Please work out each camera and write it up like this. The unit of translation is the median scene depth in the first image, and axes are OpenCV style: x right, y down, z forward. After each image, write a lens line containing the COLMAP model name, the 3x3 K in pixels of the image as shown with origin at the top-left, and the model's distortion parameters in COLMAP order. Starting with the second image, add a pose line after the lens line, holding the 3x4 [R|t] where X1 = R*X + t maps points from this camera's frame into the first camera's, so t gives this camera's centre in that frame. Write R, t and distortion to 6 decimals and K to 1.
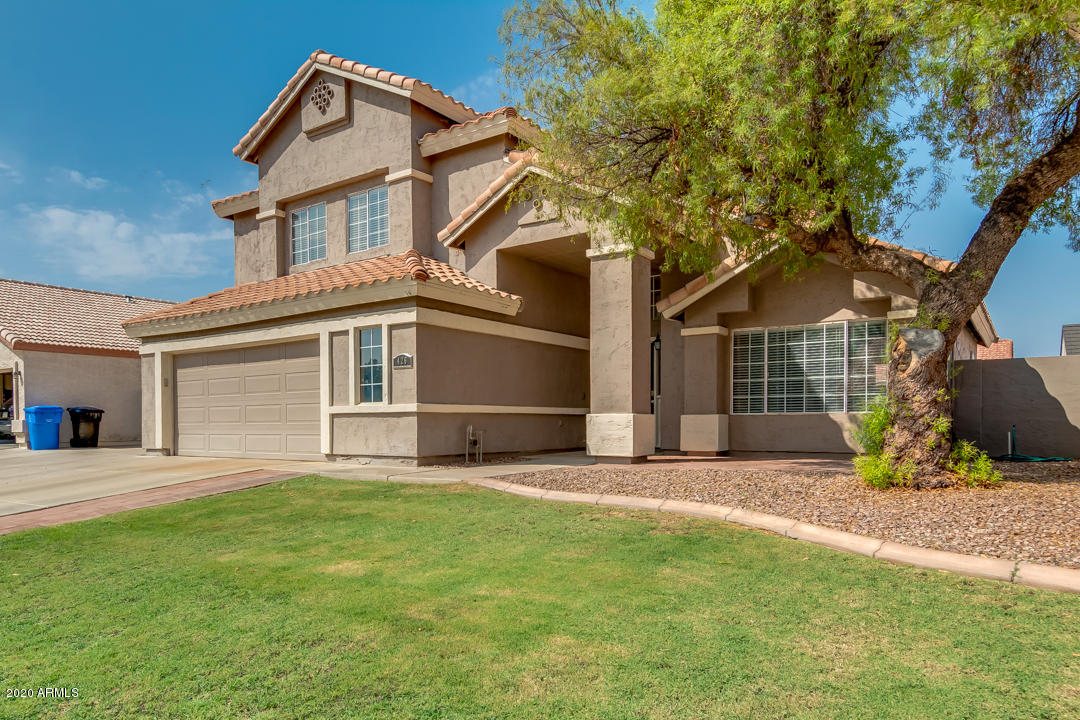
lens RADIAL K [[577.9, 0, 540.1], [0, 577.9, 319.2], [0, 0, 1]] dist [-0.000900, 0.000068]
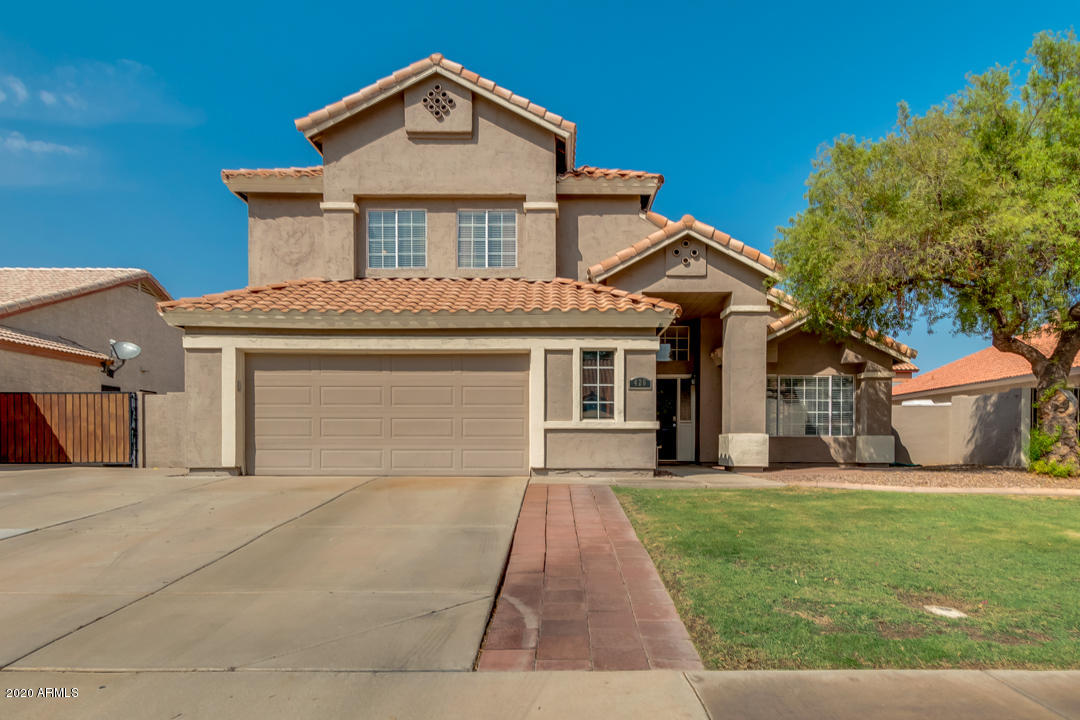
lens RADIAL K [[519.3, 0, 540.6], [0, 519.3, 349.4], [0, 0, 1]] dist [0.003361, 0.000511]
pose [[0.867510, 0.098402, 0.487589, -0.753105], [-0.095540, 0.994949, -0.030811, 0.047199], [-0.488158, -0.019856, 0.872529, 0.179523]]
